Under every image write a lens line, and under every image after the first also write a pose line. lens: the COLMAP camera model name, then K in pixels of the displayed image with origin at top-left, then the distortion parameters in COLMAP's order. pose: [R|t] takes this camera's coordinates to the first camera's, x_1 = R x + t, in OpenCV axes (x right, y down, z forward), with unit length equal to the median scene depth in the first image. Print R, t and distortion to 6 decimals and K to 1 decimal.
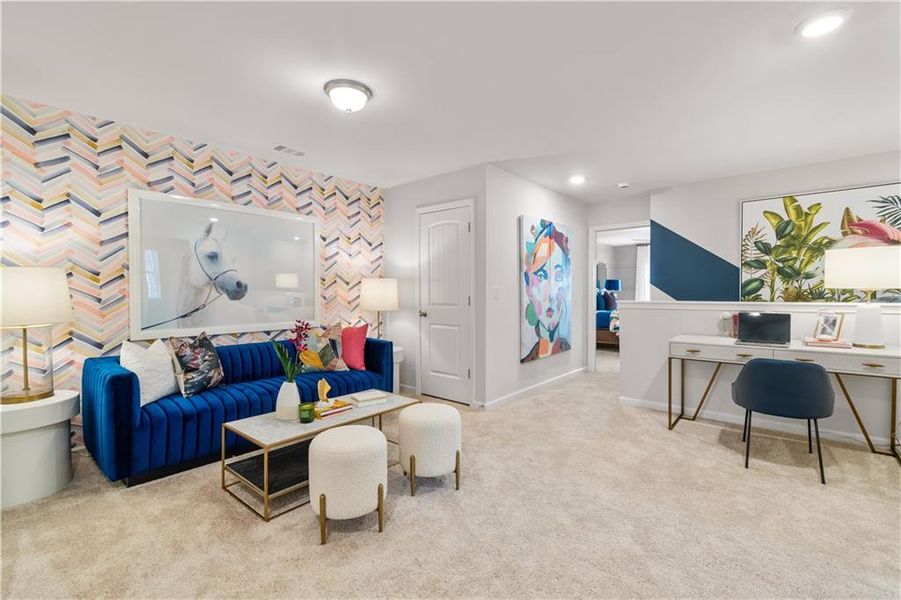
lens RADIAL K [[407.7, 0, 452.4], [0, 407.7, 296.6], [0, 0, 1]] dist [0.005707, -0.002724]
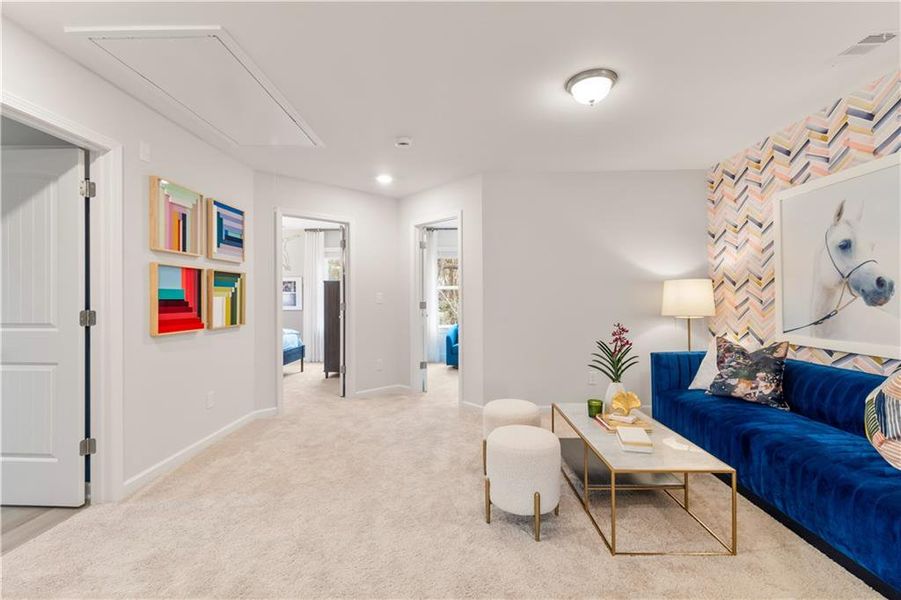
lens RADIAL K [[407.7, 0, 455.1], [0, 407.7, 299.7], [0, 0, 1]] dist [0.005707, -0.002724]
pose [[-0.775086, 0.002307, -0.631852, 0.431085], [-0.009341, 0.999842, 0.015109, -0.005633], [0.631787, 0.017613, -0.774942, 1.143584]]
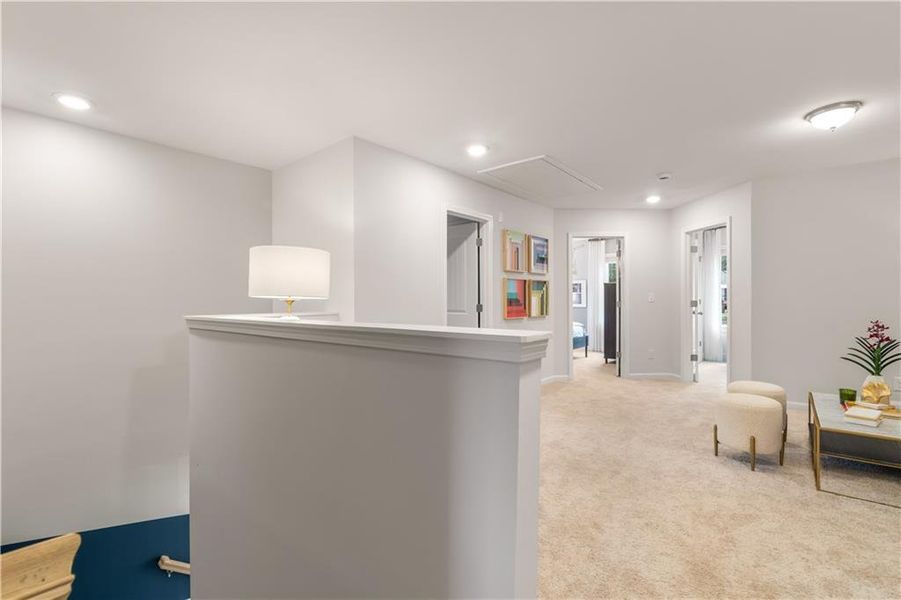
lens RADIAL K [[407.7, 0, 454.1], [0, 407.7, 300.5], [0, 0, 1]] dist [0.005707, -0.002724]
pose [[-0.999922, 0.002764, -0.012148, 0.607969], [0.002499, 0.999761, 0.021727, -0.014684], [0.012205, 0.021695, -0.999690, 1.661796]]
